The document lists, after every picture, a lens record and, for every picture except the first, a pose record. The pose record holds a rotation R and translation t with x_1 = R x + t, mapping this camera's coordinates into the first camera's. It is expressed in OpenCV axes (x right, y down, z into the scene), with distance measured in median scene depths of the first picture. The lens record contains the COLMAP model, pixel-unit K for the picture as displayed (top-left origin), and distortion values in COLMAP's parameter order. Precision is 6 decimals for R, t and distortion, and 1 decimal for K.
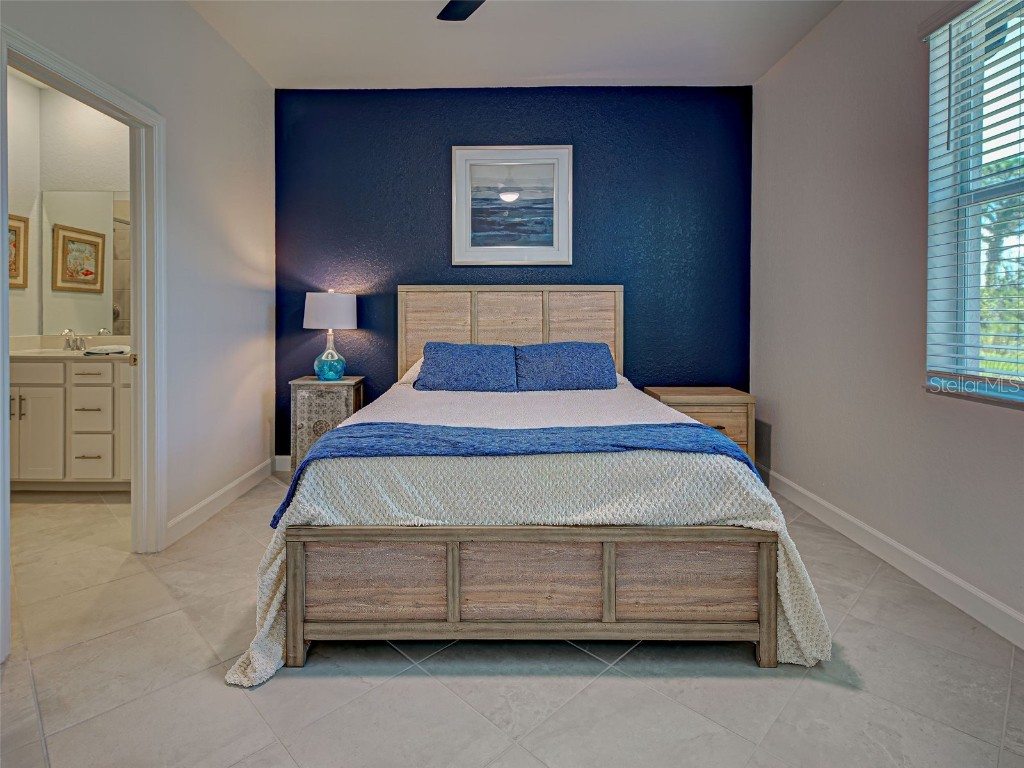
lens RADIAL K [[521.5, 0, 489.6], [0, 521.5, 322.2], [0, 0, 1]] dist [0.002329, -0.000240]
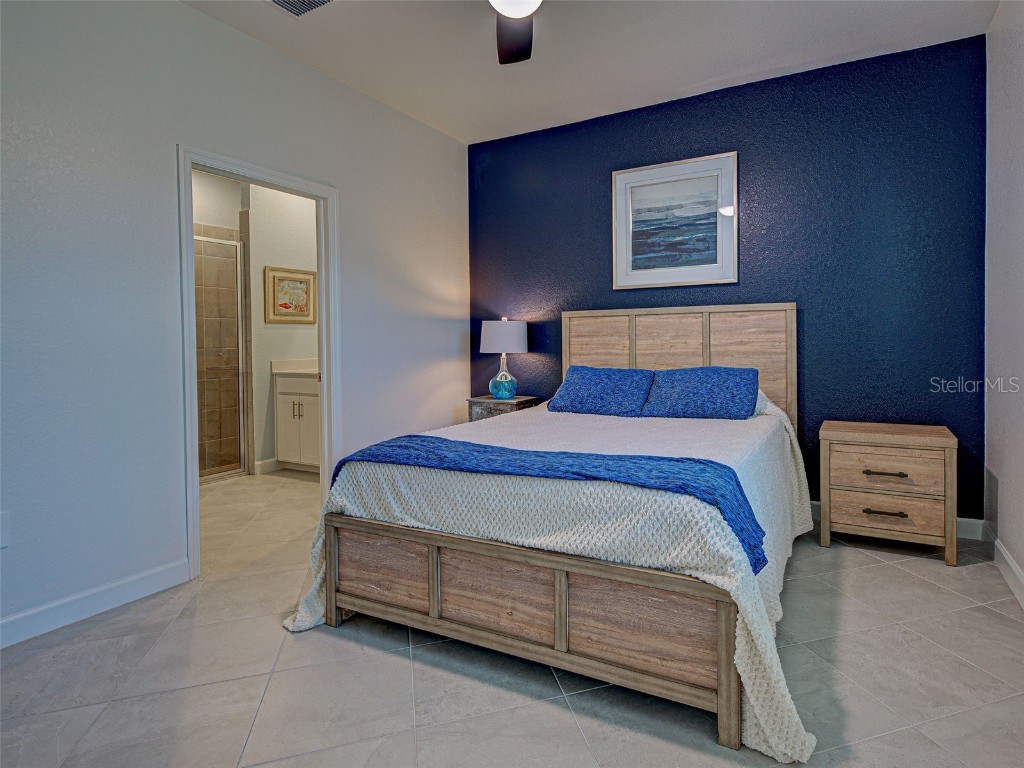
lens RADIAL K [[523.7, 0, 590.6], [0, 523.7, 349.7], [0, 0, 1]] dist [0.002187, 0.000449]
pose [[0.907790, -0.004553, -0.419400, 0.339219], [0.008226, 0.999942, 0.006950, -0.000743], [0.419344, -0.009759, 0.907775, 0.062666]]
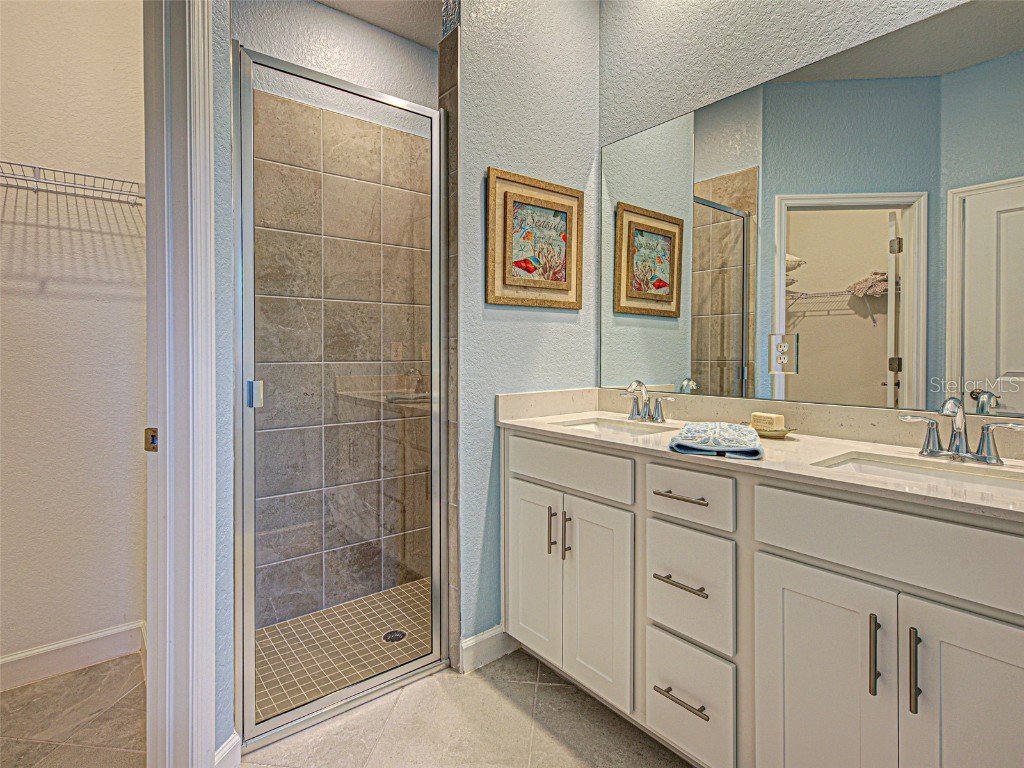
lens RADIAL K [[528.9, 0, 506.6], [0, 528.9, 361.2], [0, 0, 1]] dist [0.002555, 0.002412]
pose [[0.621959, 0.006054, -0.783027, -0.471144], [-0.003745, 0.999982, 0.004757, -0.008651], [0.783041, -0.000026, 0.621970, 0.565420]]
